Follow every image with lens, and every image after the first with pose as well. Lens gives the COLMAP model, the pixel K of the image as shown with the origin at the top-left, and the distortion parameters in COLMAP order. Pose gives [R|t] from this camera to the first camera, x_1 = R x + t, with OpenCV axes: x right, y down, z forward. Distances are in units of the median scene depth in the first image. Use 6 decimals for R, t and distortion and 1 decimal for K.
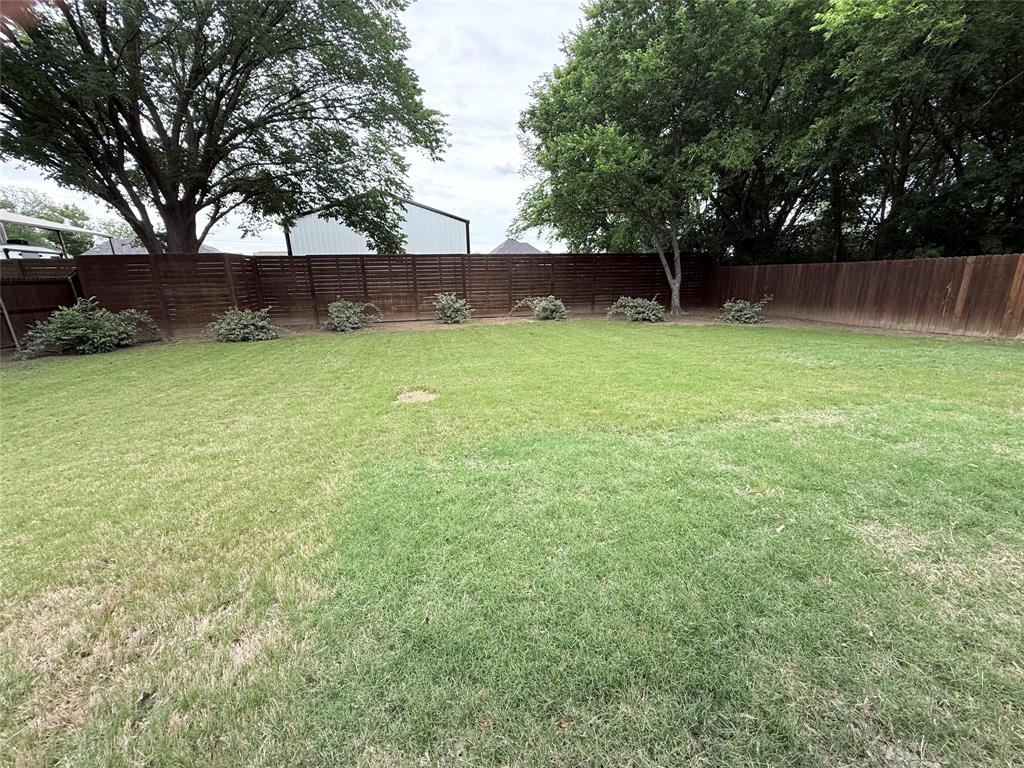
lens RADIAL K [[406.0, 0, 514.0], [0, 406.0, 386.1], [0, 0, 1]] dist [-0.002565, -0.000185]
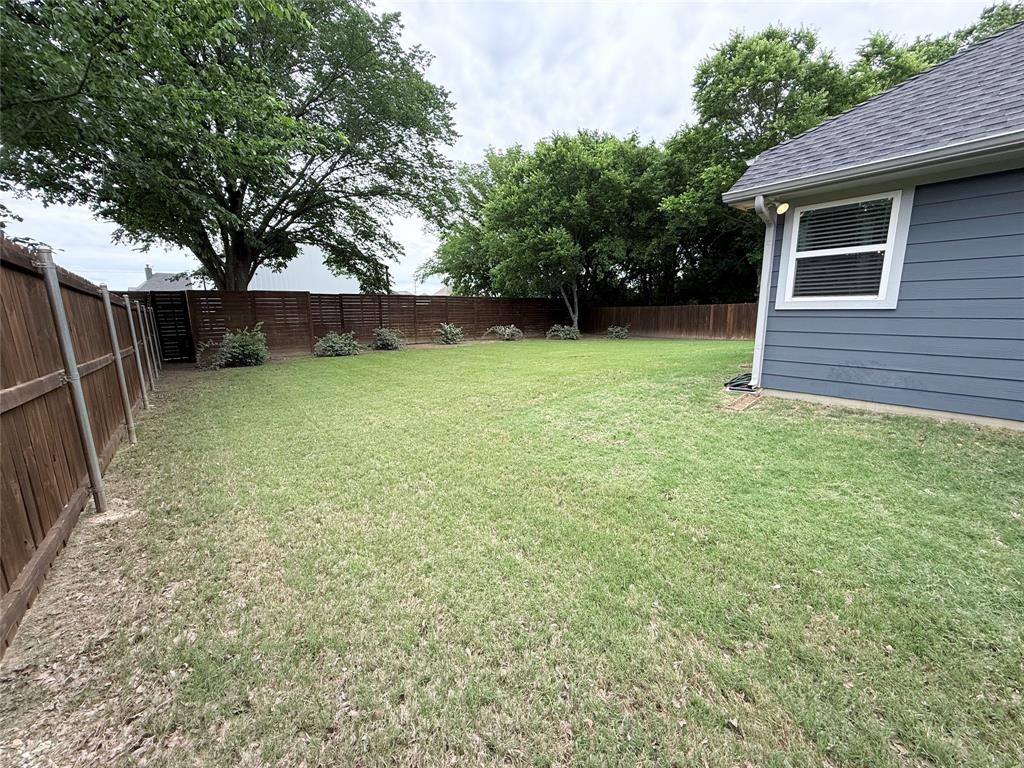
lens RADIAL K [[406.0, 0, 514.0], [0, 406.0, 386.1], [0, 0, 1]] dist [-0.002565, -0.000185]
pose [[0.897801, -0.068488, 0.435044, -0.569957], [0.108565, 0.991767, -0.067914, 0.106111], [-0.426811, 0.108203, 0.897845, -0.329406]]
